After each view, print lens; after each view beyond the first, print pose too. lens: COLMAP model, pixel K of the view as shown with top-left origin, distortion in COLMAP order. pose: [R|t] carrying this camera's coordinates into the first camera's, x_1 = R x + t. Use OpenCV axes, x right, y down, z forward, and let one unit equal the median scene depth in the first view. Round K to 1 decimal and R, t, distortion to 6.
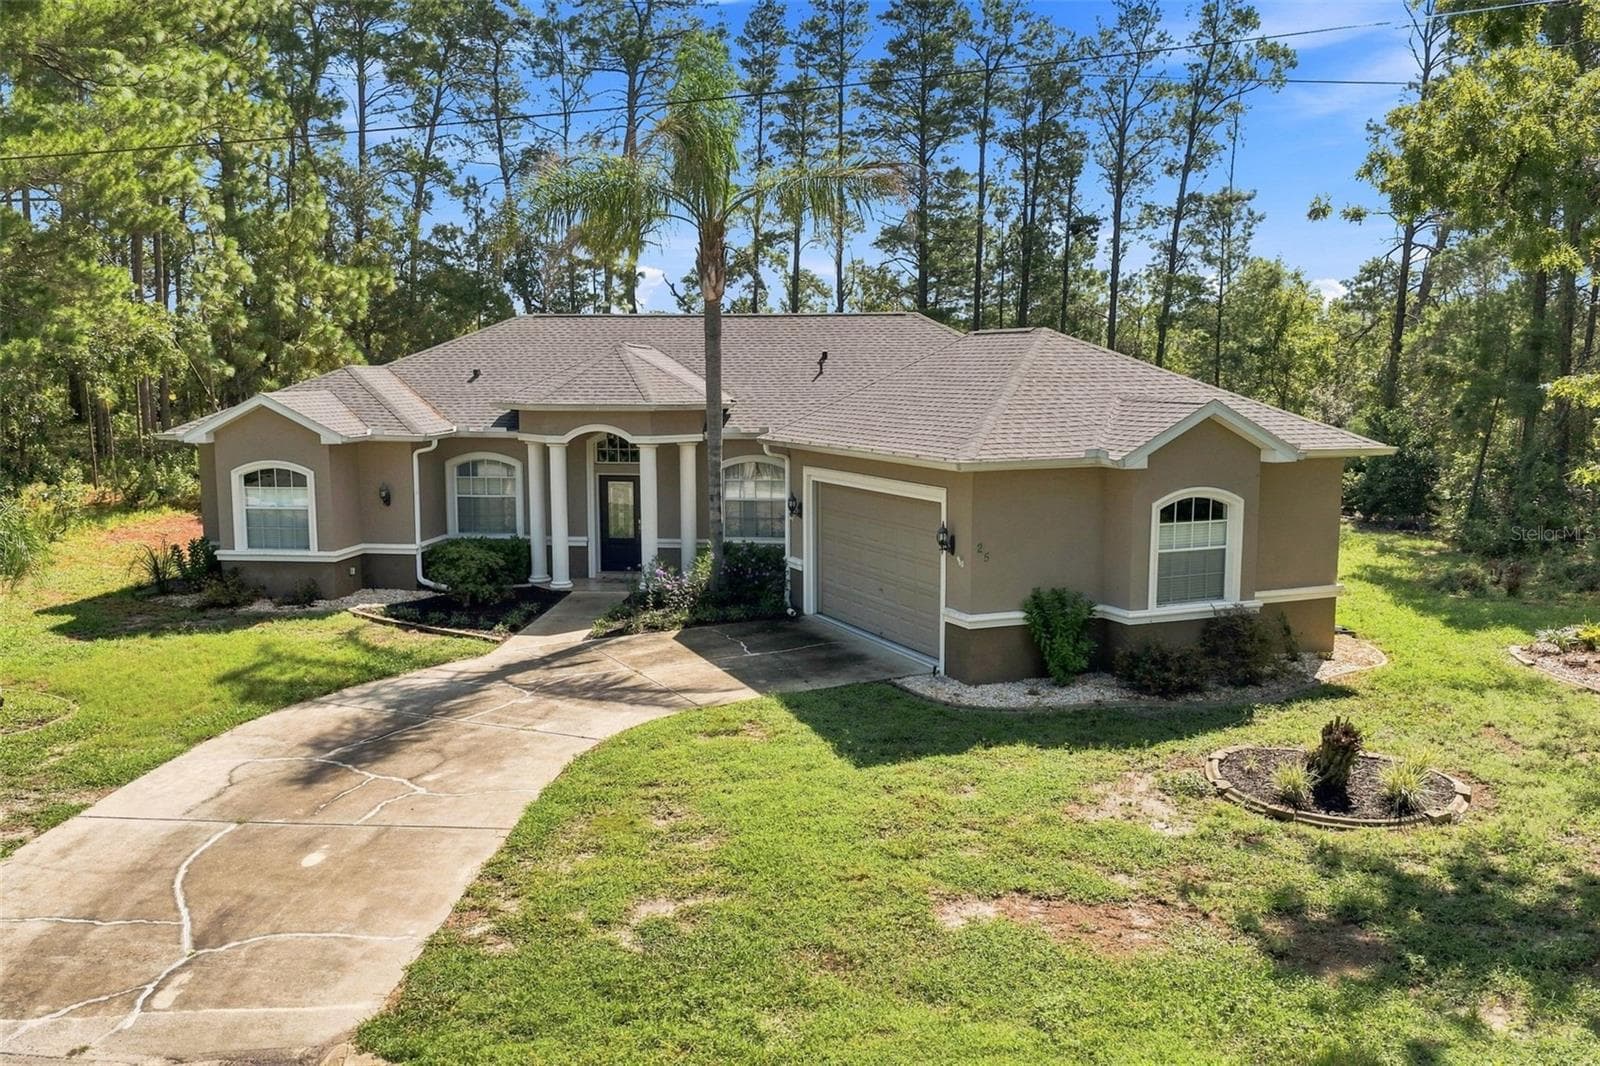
lens RADIAL K [[1329.3, 0, 796.9], [0, 1329.3, 529.6], [0, 0, 1]] dist [0.025246, -0.038764]
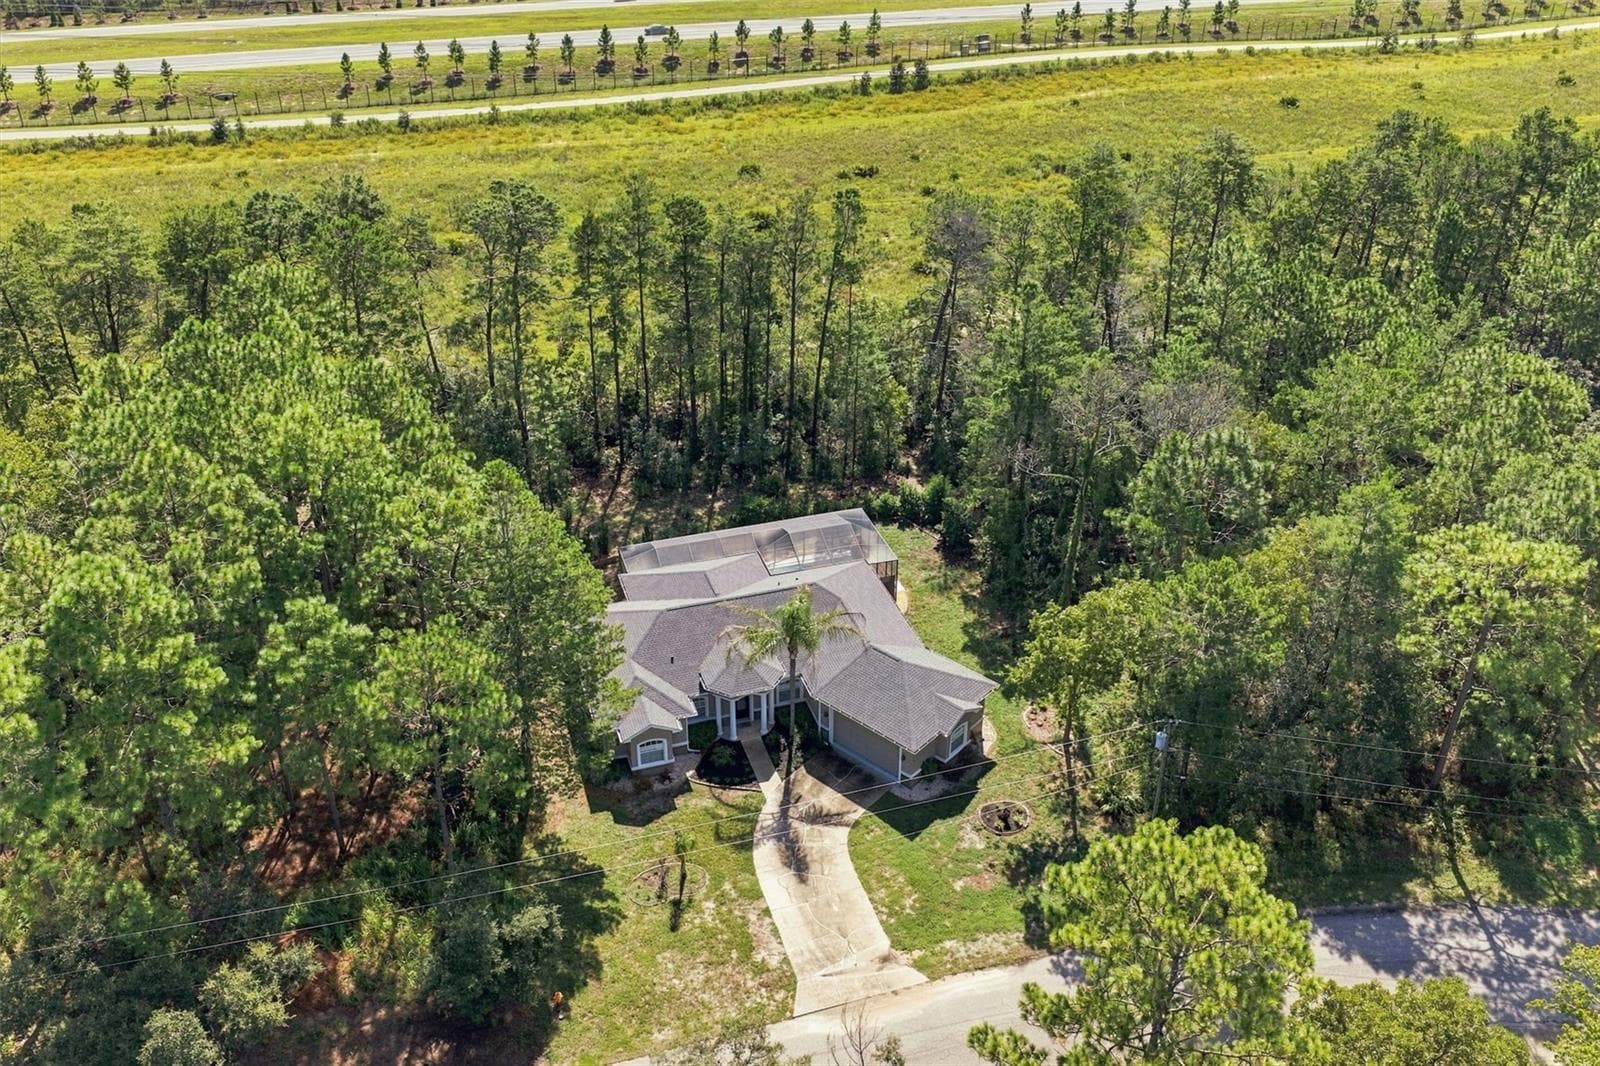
lens RADIAL K [[1329.3, 0, 800.3], [0, 1329.3, 535.2], [0, 0, 1]] dist [0.025246, -0.038764]
pose [[0.908168, -0.213854, 0.359858, -1.330702], [0.045937, 0.905379, 0.422112, -2.099326], [-0.416079, -0.366818, 0.832060, -1.727400]]
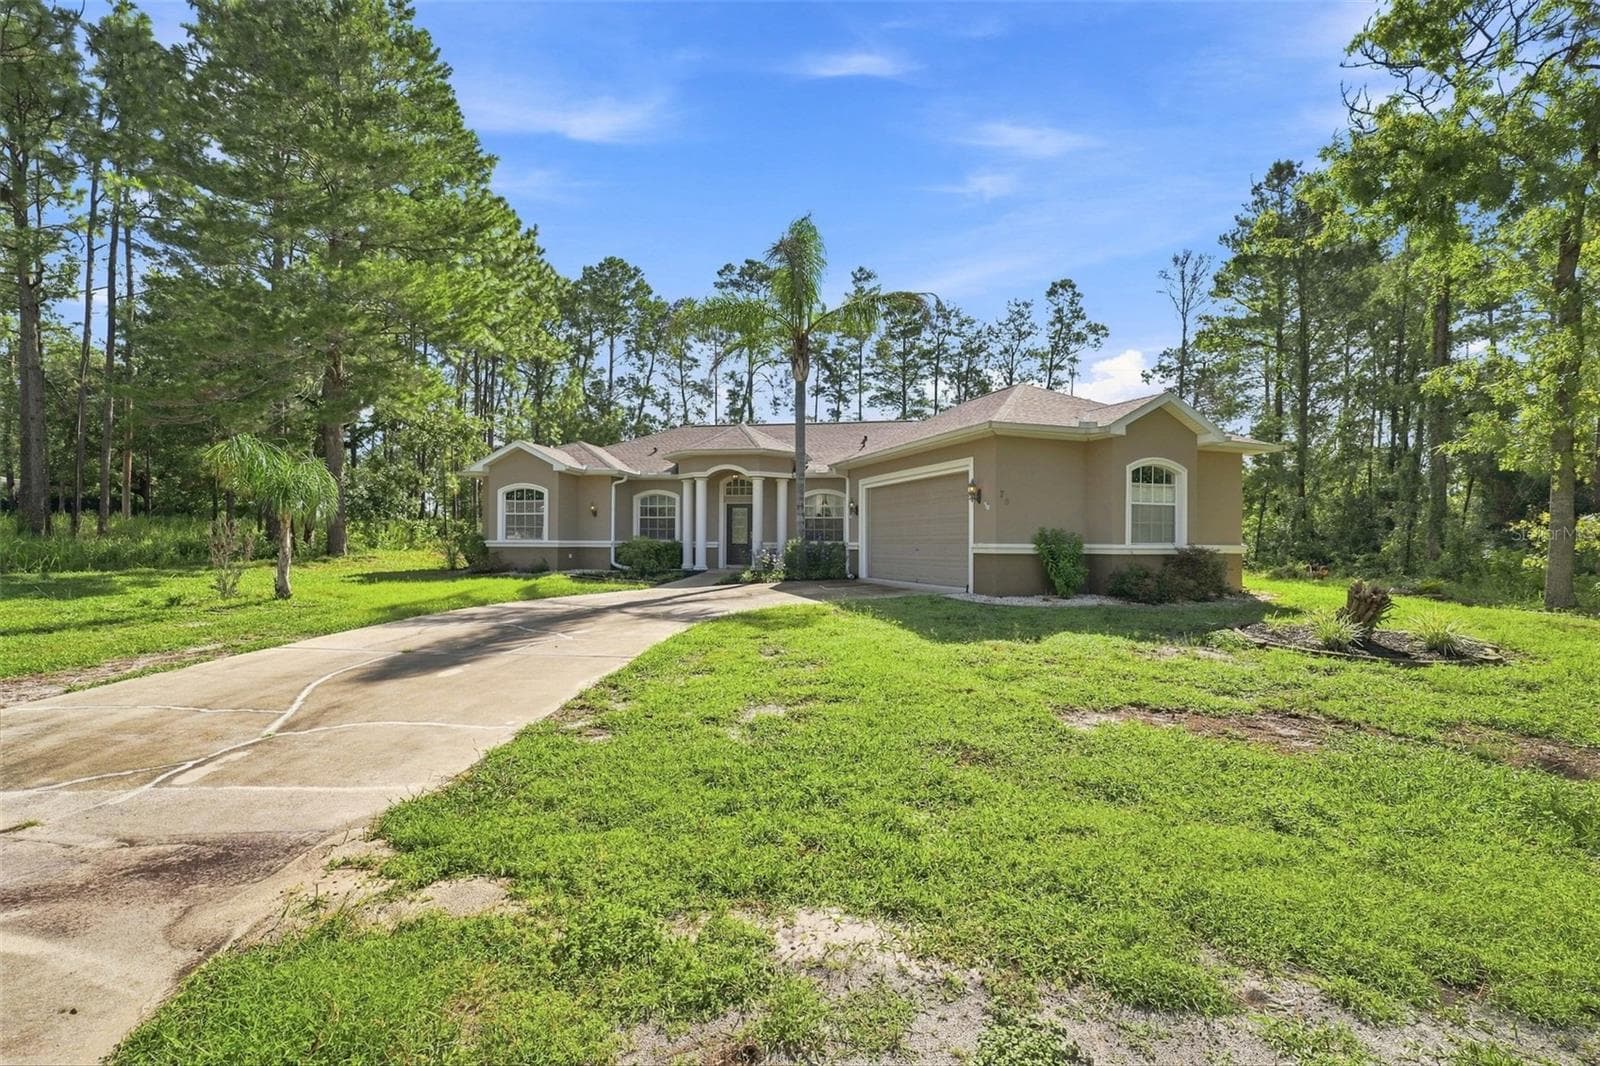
lens RADIAL K [[651.0, 0, 801.1], [0, 651.0, 534.4], [0, 0, 1]] dist [0.001994, -0.000752]
pose [[0.999197, 0.007931, -0.039284, -0.039209], [-0.013003, 0.991350, -0.130598, 0.137230], [0.037908, 0.131004, 0.990657, 0.321780]]
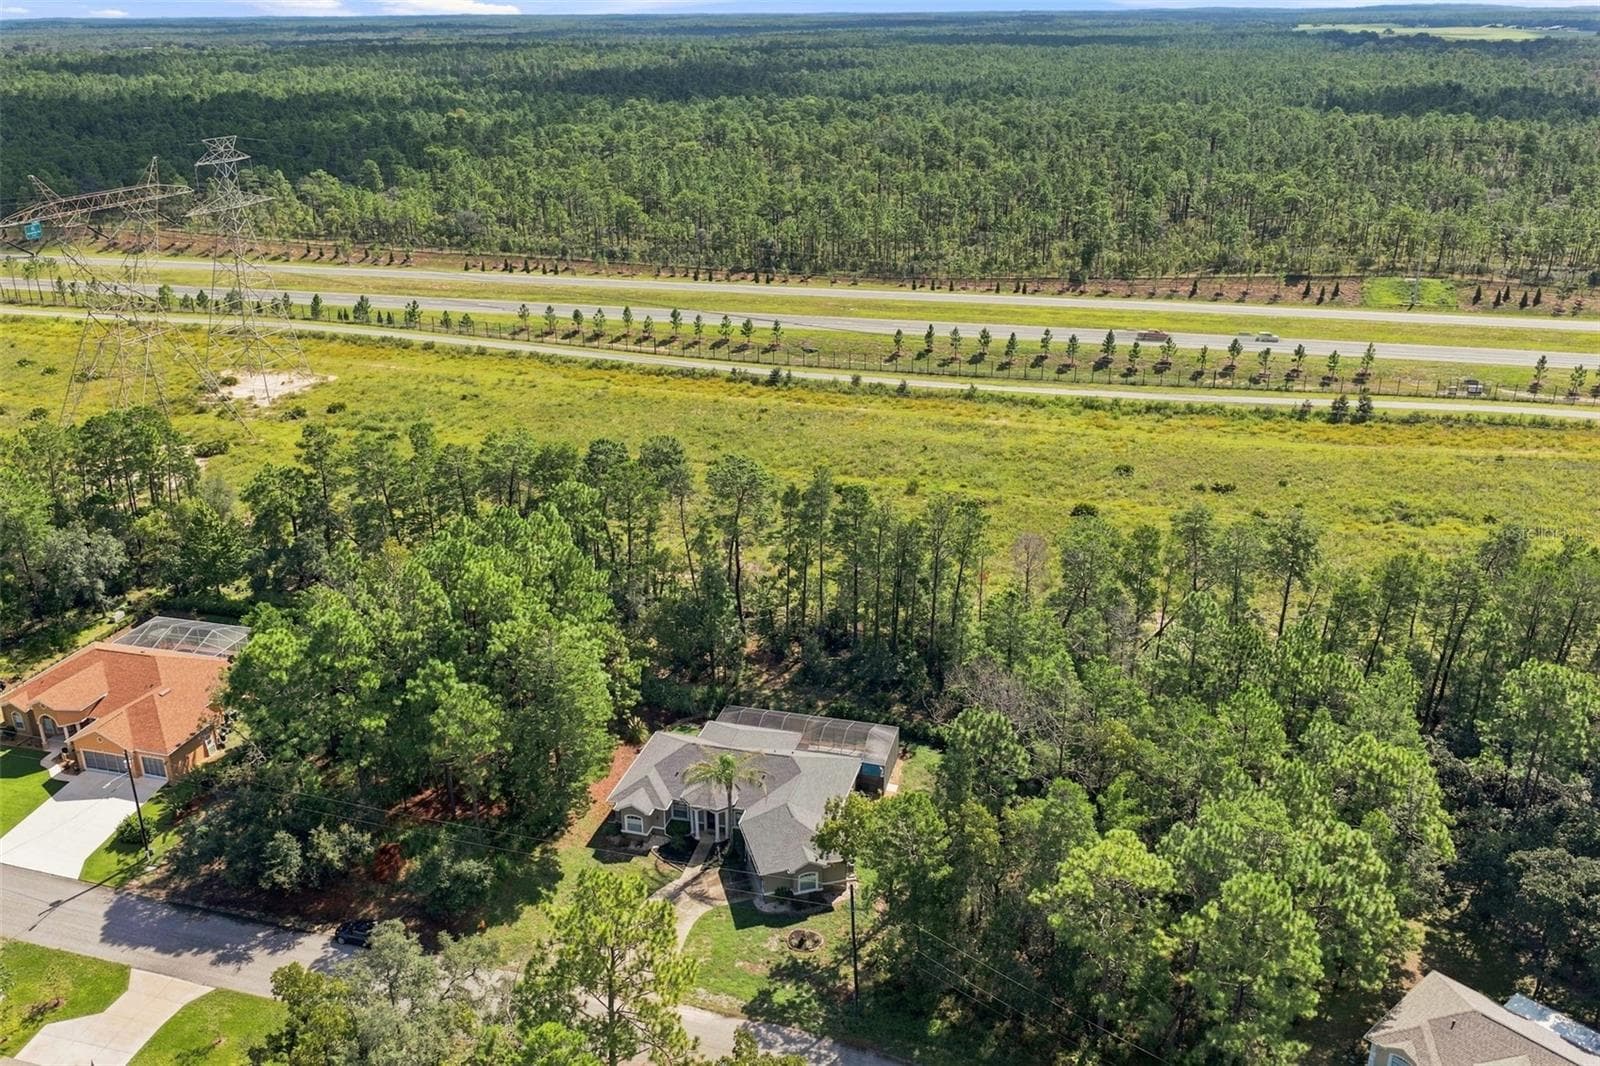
lens RADIAL K [[1329.3, 0, 799.6], [0, 1329.3, 536.5], [0, 0, 1]] dist [0.025246, -0.038764]
pose [[0.989879, 0.050177, -0.132749, 0.901148], [-0.014424, 0.966136, 0.257629, -2.706104], [0.141181, -0.253107, 0.957082, -3.793122]]
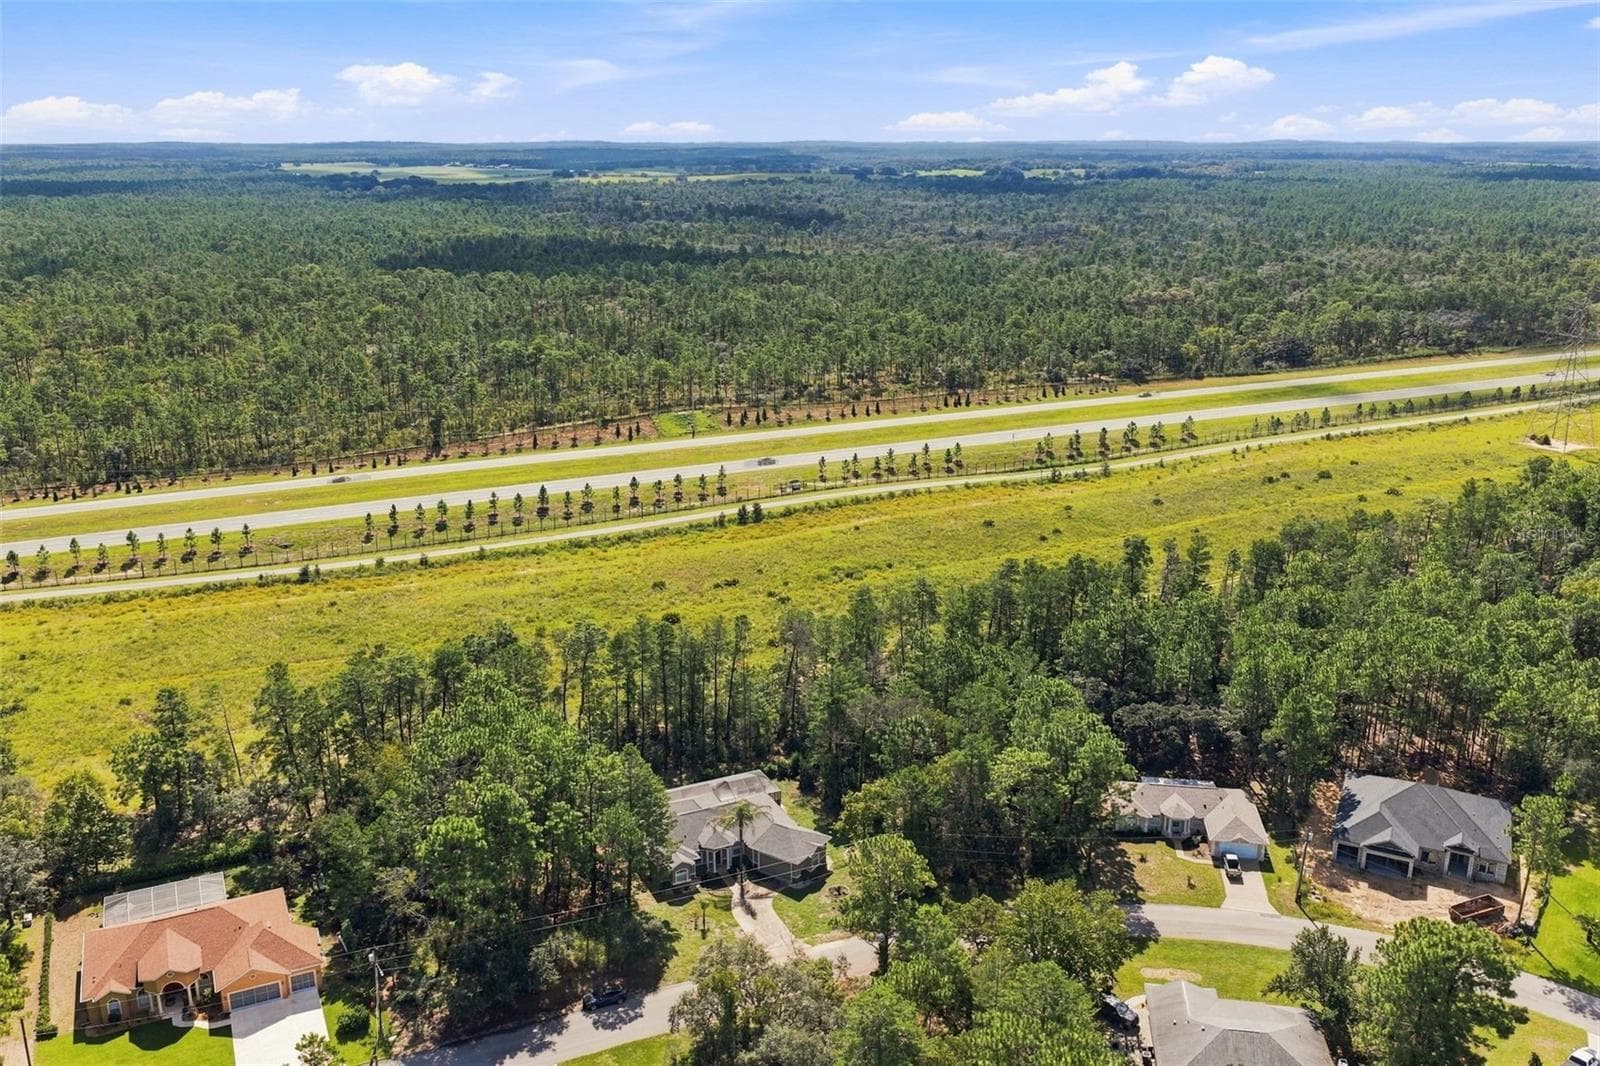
lens RADIAL K [[1329.3, 0, 801.0], [0, 1329.3, 531.4], [0, 0, 1]] dist [0.025246, -0.038764]
pose [[0.839883, -0.150276, 0.521549, -3.887943], [0.061067, 0.980969, 0.184311, -3.607082], [-0.539321, -0.122950, 0.833076, -5.763403]]
